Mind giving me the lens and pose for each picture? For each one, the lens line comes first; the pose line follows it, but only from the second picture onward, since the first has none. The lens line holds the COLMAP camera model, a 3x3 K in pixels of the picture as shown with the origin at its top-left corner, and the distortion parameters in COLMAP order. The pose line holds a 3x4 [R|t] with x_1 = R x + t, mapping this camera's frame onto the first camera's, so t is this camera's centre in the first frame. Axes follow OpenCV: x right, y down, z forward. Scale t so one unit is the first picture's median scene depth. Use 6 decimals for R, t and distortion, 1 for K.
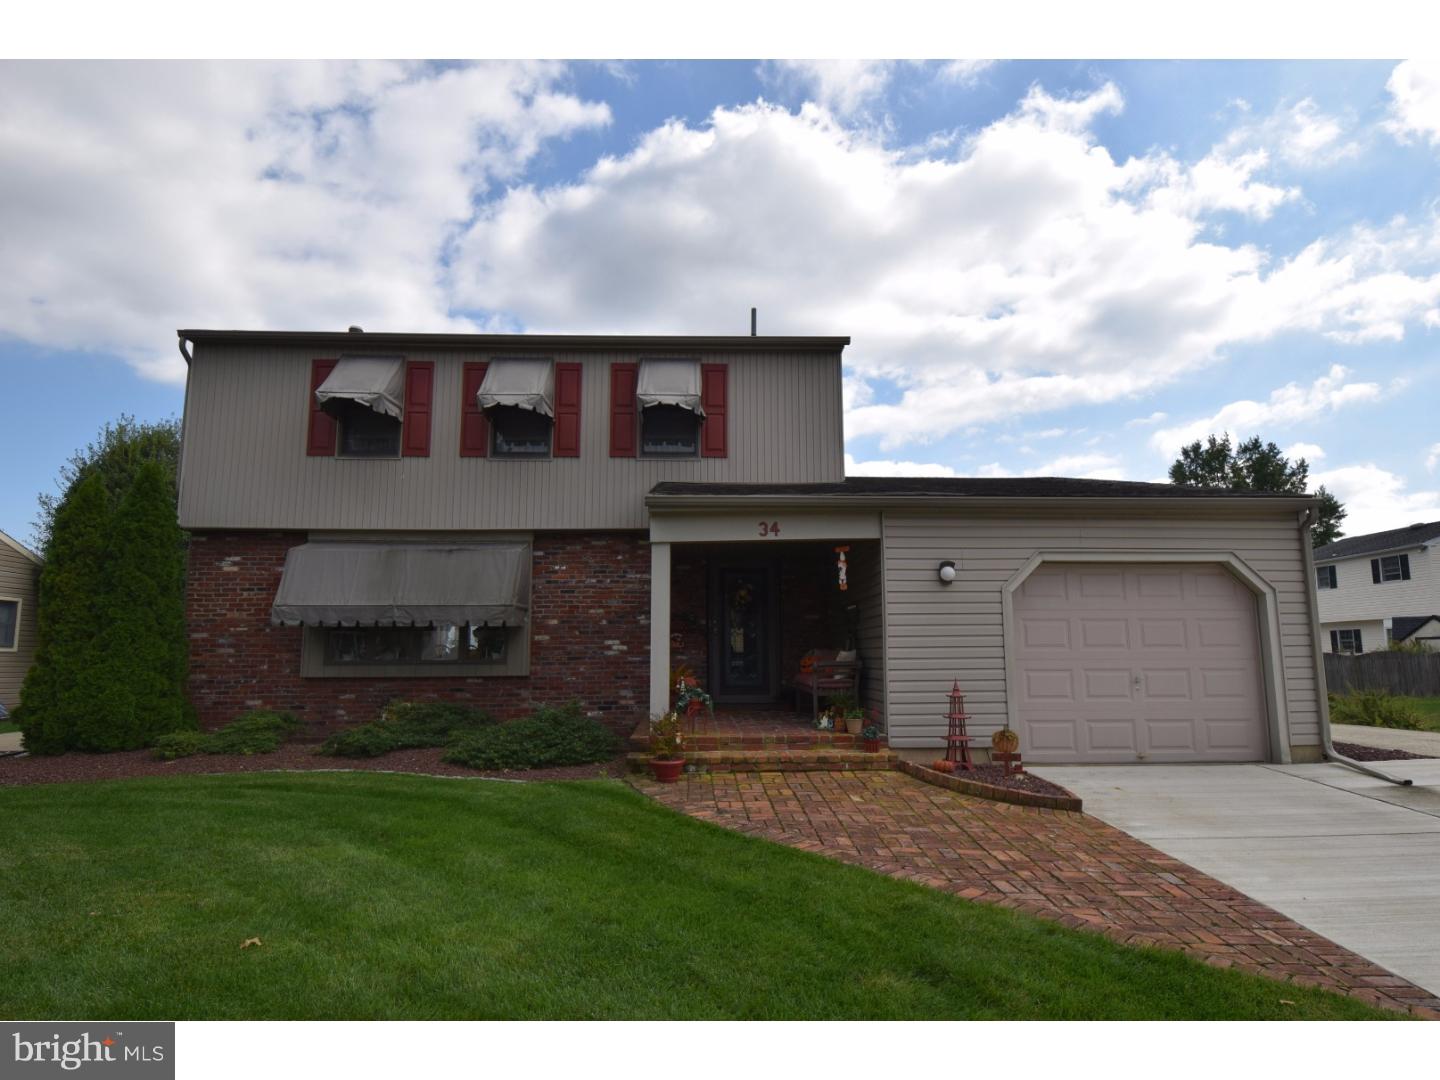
lens RADIAL K [[877.4, 0, 724.1], [0, 877.4, 544.8], [0, 0, 1]] dist [0.006558, 0.001865]
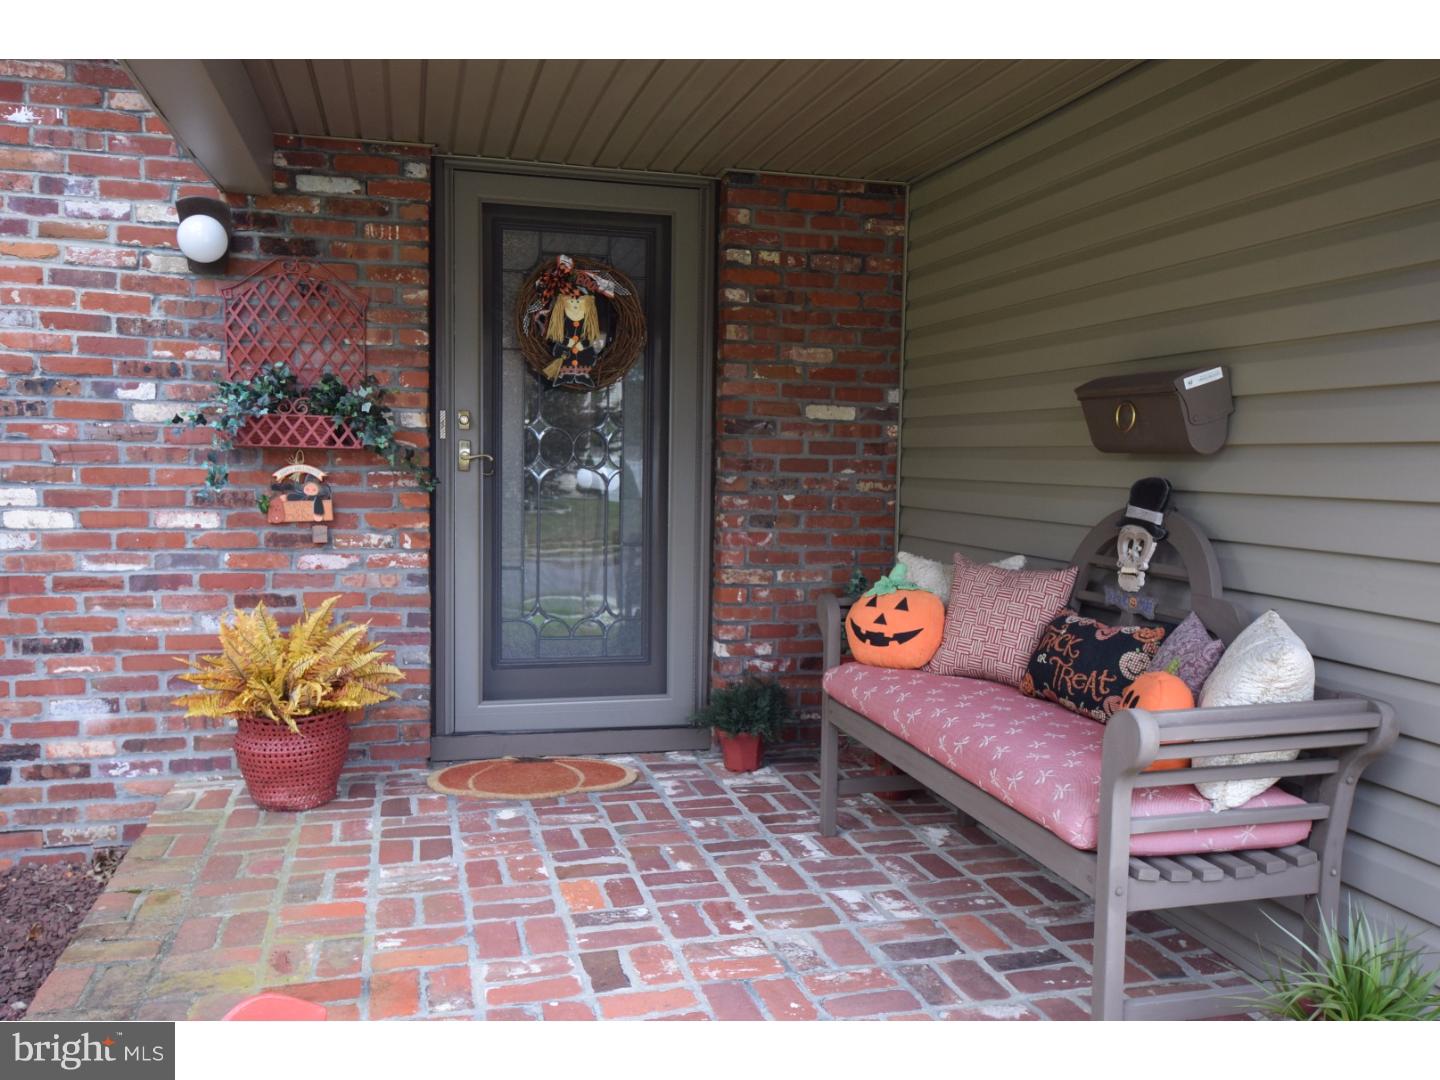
lens RADIAL K [[1190.9, 0, 724.7], [0, 1190.9, 544.9], [0, 0, 1]] dist [0.028756, -0.006397]
pose [[0.973916, 0.004789, 0.226856, -0.015173], [-0.050770, 0.979029, 0.197293, 0.053058], [-0.221154, -0.203665, 0.953736, 0.669940]]
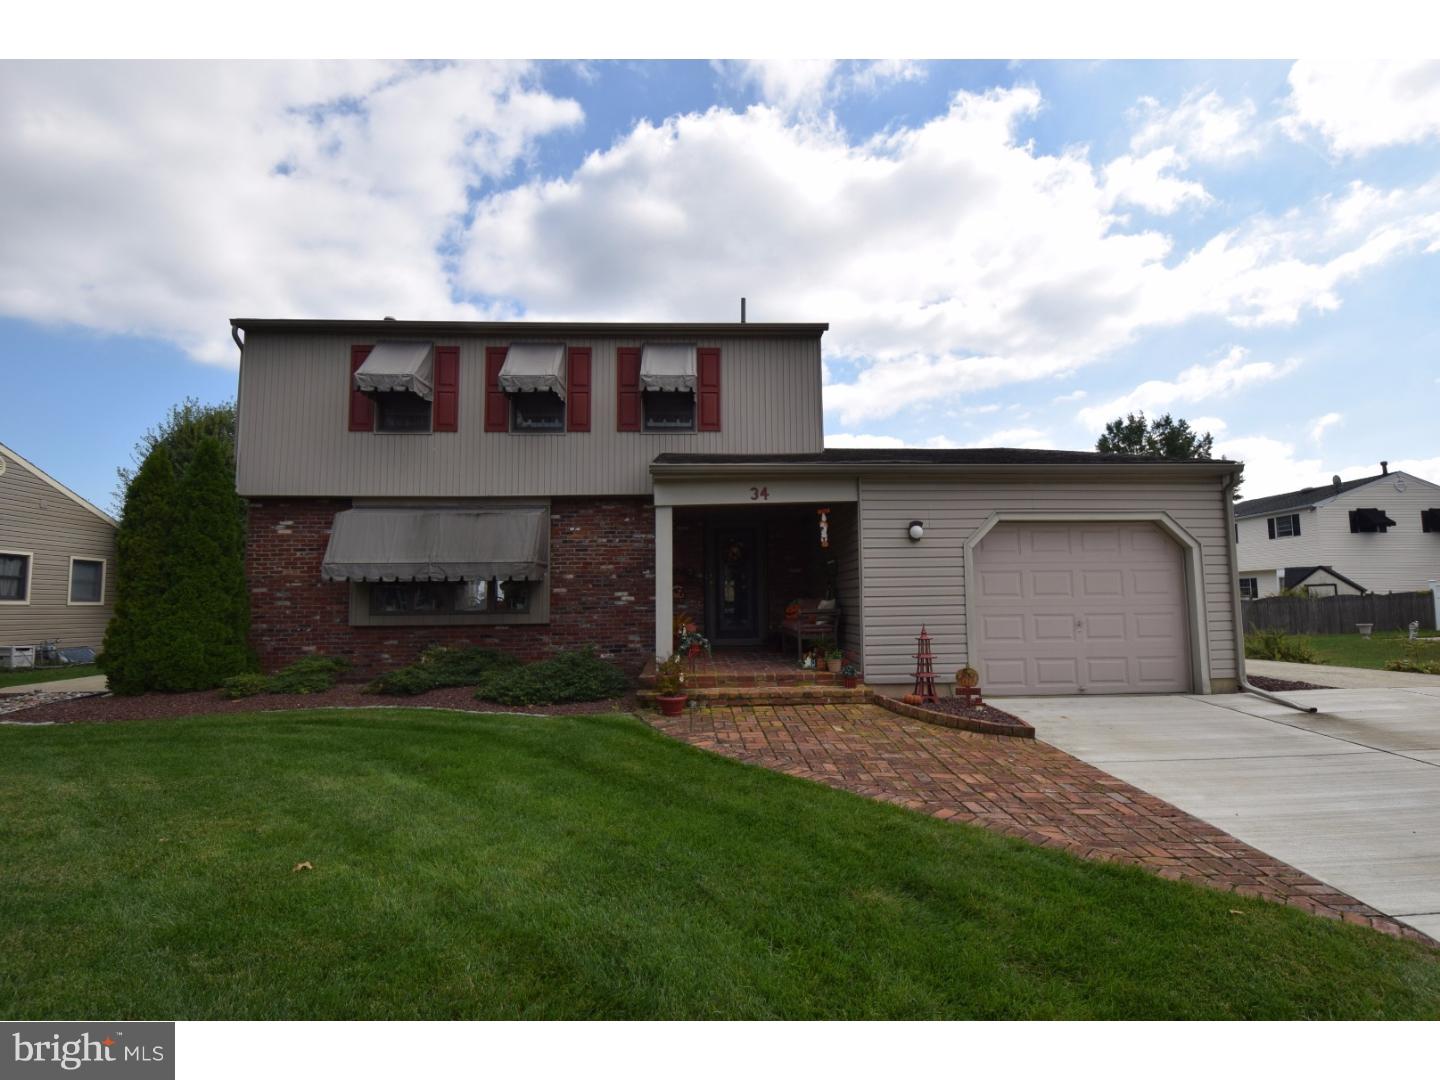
lens RADIAL K [[750.2, 0, 721.3], [0, 750.2, 547.2], [0, 0, 1]] dist [0.005551, 0.000649]
pose [[0.999939, -0.006364, 0.009018, -0.005395], [0.005904, 0.998722, 0.050199, 0.001850], [-0.009326, -0.050143, 0.998699, 0.022952]]
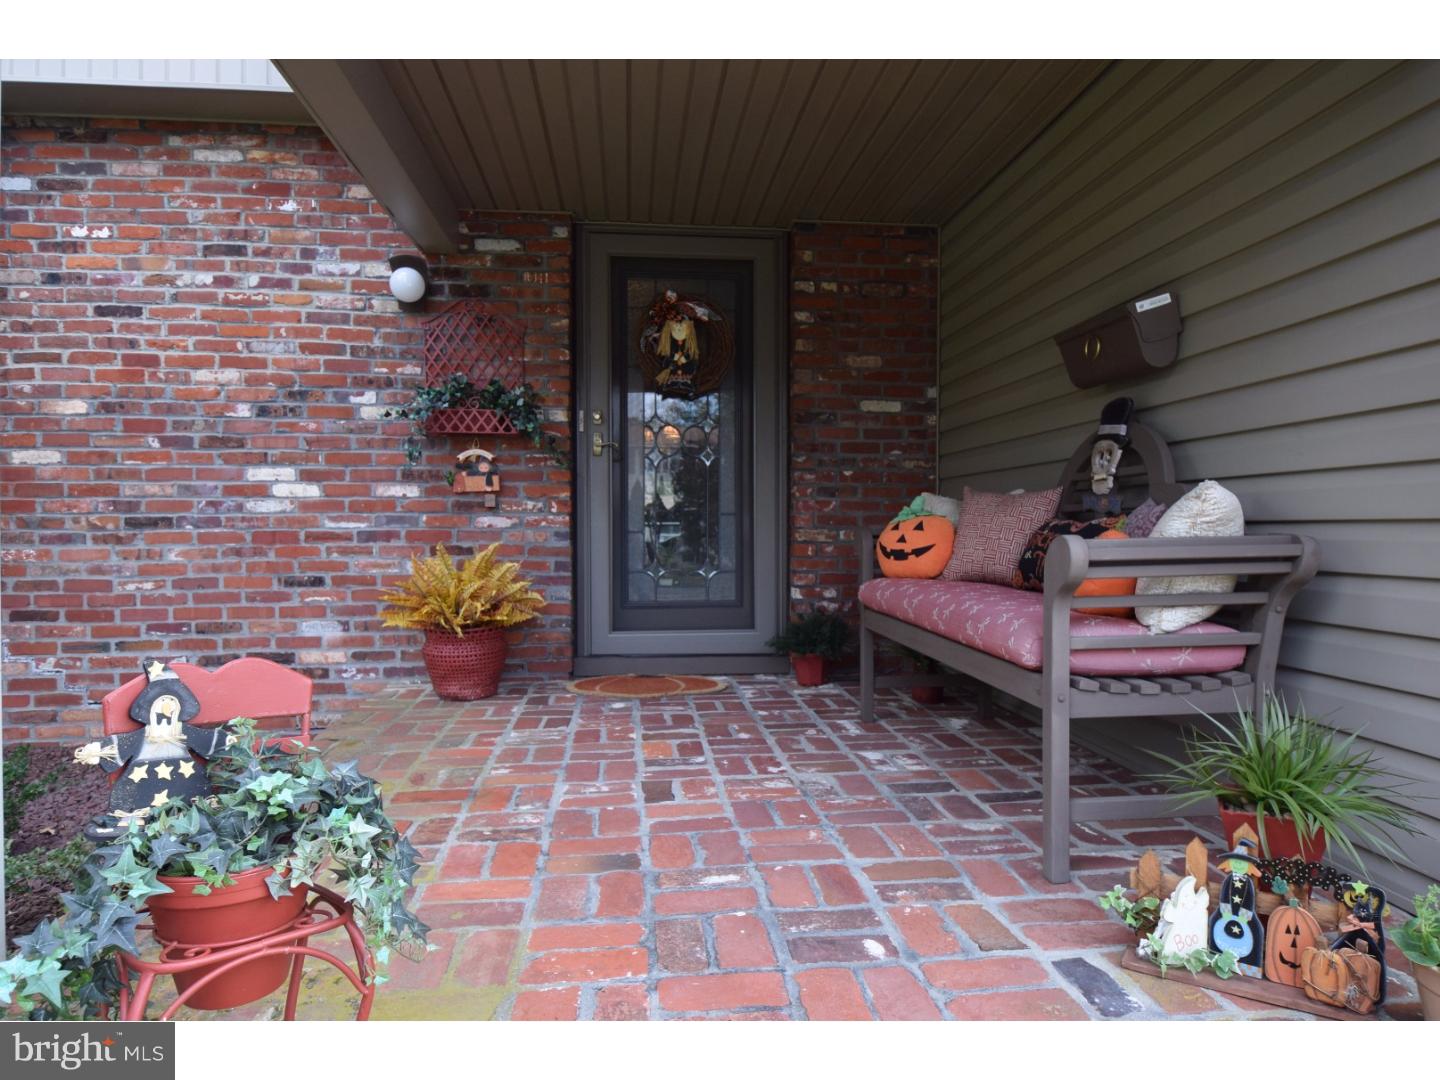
lens RADIAL K [[892.8, 0, 727.4], [0, 892.8, 546.9], [0, 0, 1]] dist [0.015669, -0.002586]
pose [[0.997110, 0.002001, 0.075945, 0.014352], [-0.013160, 0.989090, 0.146724, 0.088890], [-0.074823, -0.147300, 0.986258, 0.673009]]
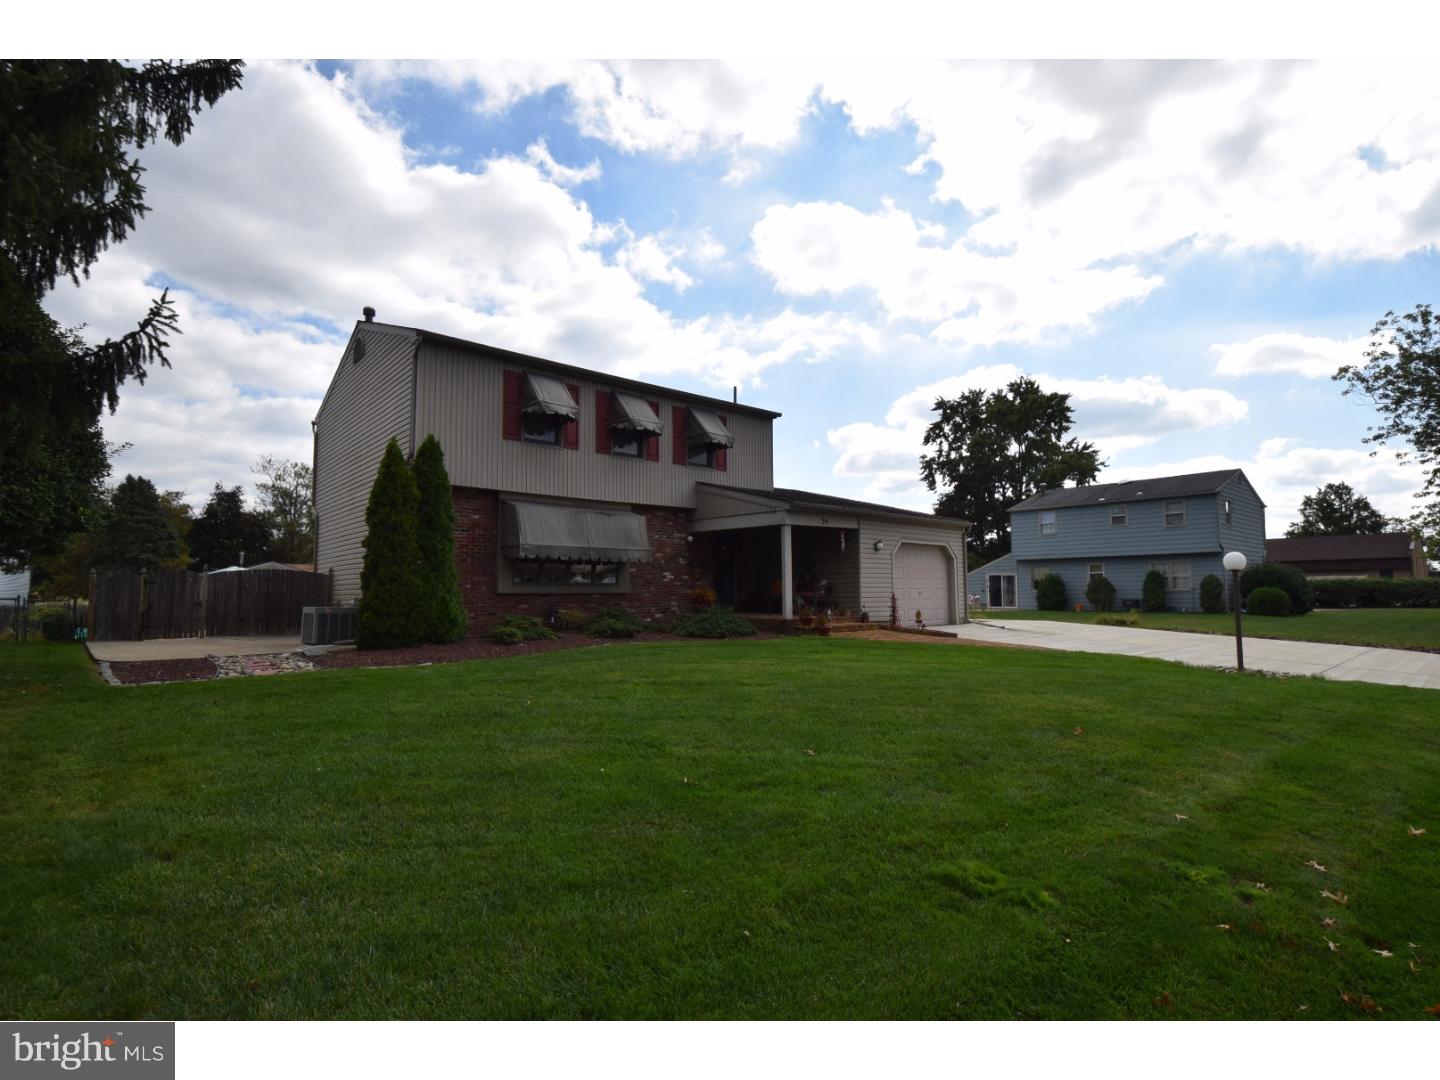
lens RADIAL K [[750.2, 0, 721.6], [0, 750.2, 524.9], [0, 0, 1]] dist [0.005551, 0.000649]
pose [[0.763781, 0.061000, 0.642587, -0.998691], [-0.082290, 0.996603, 0.003204, 0.004844], [-0.640209, -0.055325, 0.766206, -0.170745]]
